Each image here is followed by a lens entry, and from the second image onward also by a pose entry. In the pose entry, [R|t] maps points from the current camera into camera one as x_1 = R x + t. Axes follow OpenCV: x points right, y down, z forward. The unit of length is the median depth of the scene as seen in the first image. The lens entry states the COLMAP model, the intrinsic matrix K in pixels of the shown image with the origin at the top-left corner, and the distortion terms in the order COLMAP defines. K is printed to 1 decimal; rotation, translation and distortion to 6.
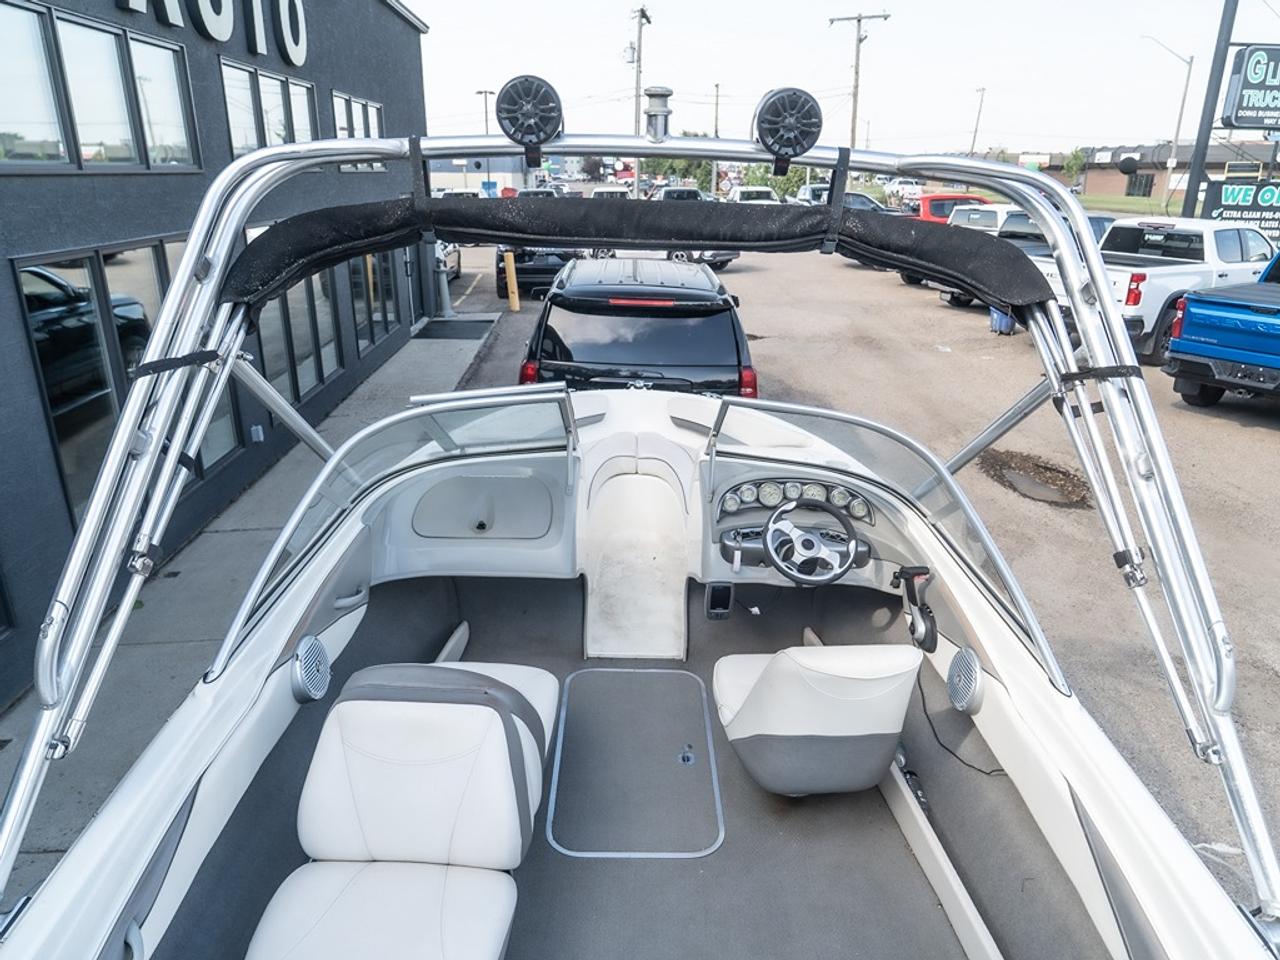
lens RADIAL K [[865.8, 0, 640.0], [0, 865.8, 480.0], [0, 0, 1]] dist [-0.019579, -0.003284]
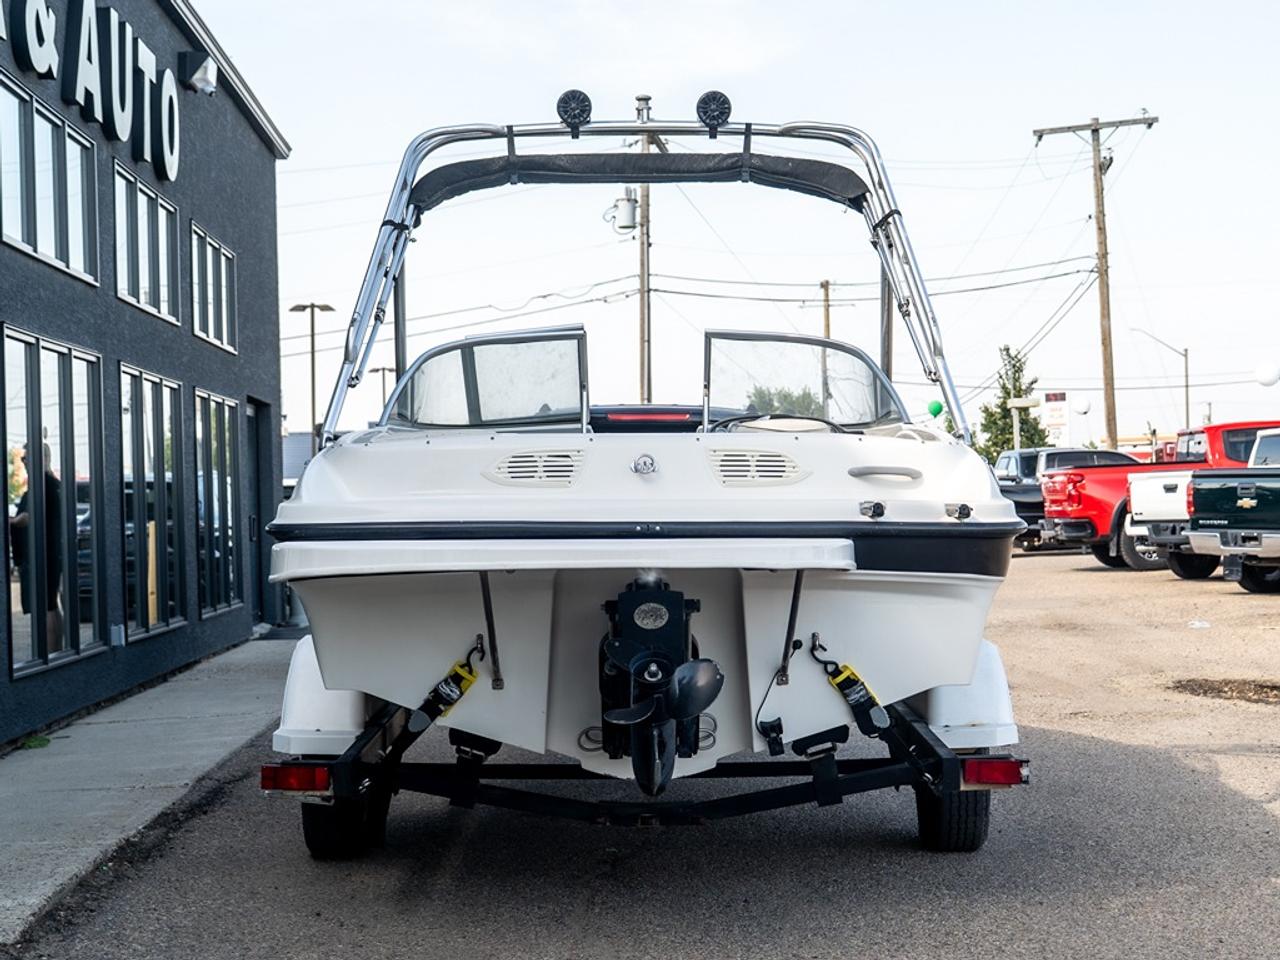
lens RADIAL K [[2244.9, 0, 640.0], [0, 2244.9, 480.0], [0, 0, 1]] dist [0.032885, -0.219722]
pose [[0.999349, -0.035111, -0.008262, 0.024891], [0.030133, 0.938548, -0.343832, 1.882328], [0.019826, 0.343359, 0.938995, -3.086864]]
